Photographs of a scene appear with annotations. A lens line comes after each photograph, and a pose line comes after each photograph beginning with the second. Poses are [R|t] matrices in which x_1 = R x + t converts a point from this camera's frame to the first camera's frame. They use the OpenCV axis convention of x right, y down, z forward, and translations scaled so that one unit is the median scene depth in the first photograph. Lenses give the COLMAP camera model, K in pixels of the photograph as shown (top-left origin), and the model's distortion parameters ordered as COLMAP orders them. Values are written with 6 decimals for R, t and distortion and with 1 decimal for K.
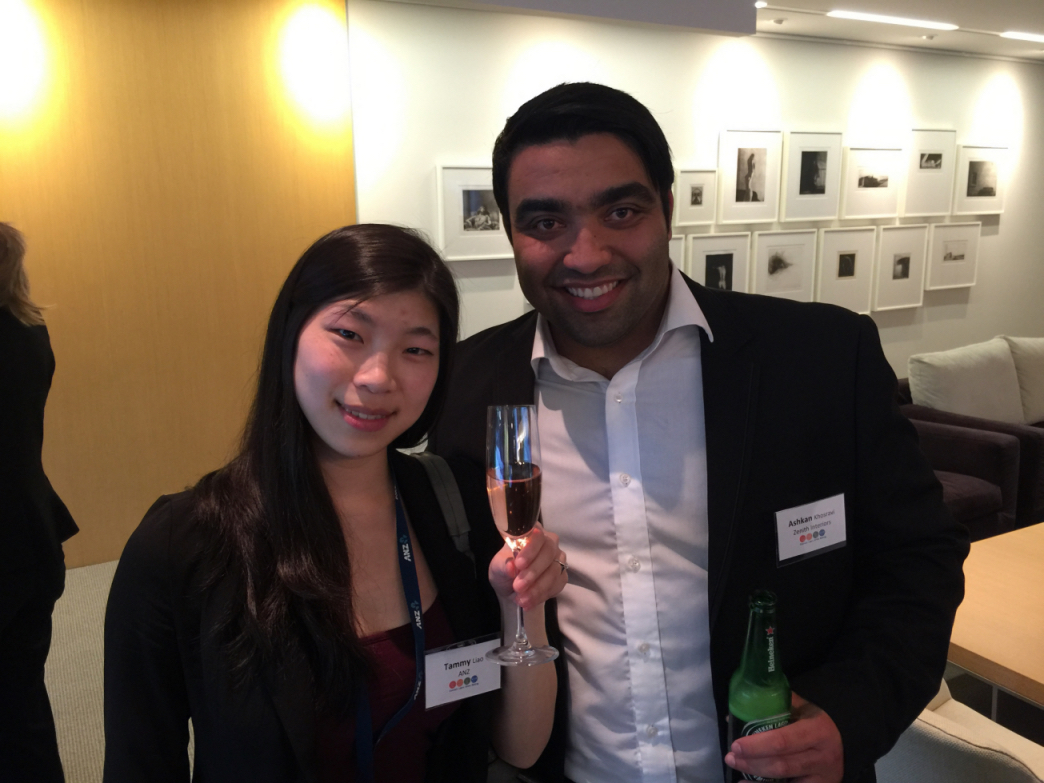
lens RADIAL K [[890.5, 0, 522.0], [0, 890.5, 391.5], [0, 0, 1]] dist [0.091360, -0.148387]
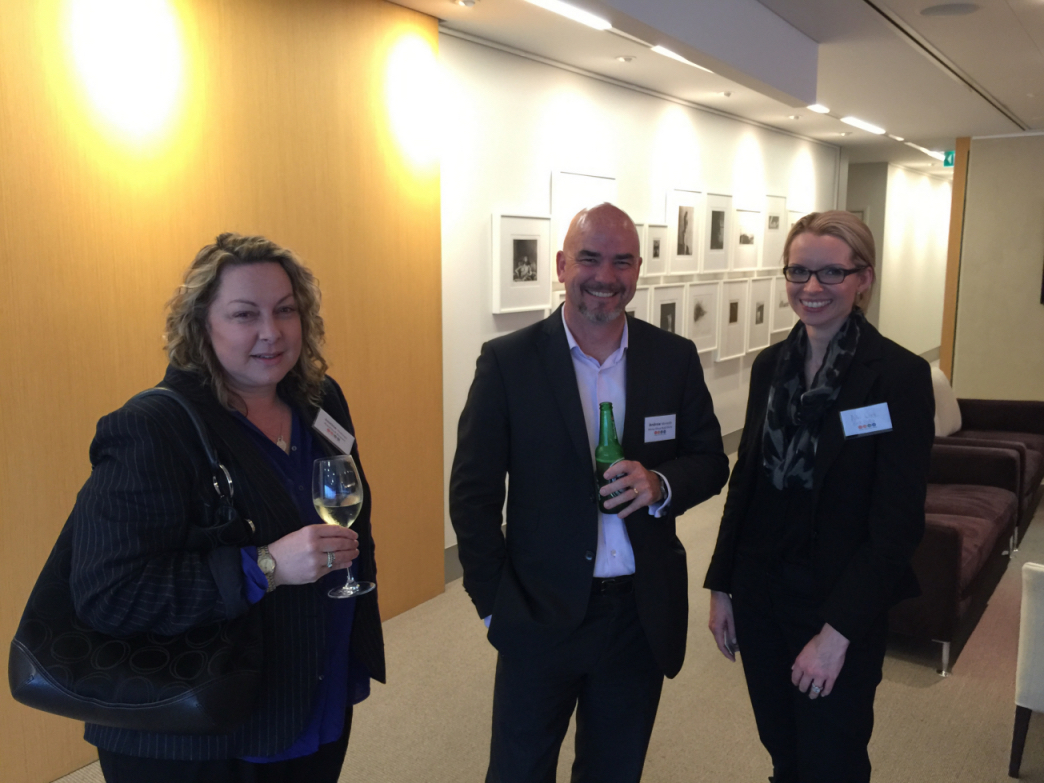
lens RADIAL K [[890.5, 0, 522.0], [0, 890.5, 391.5], [0, 0, 1]] dist [0.091360, -0.148387]
pose [[0.903751, -0.071013, 0.422128, -0.392909], [0.105873, 0.992587, -0.059690, -0.003912], [-0.414760, 0.098637, 0.904569, 0.119170]]
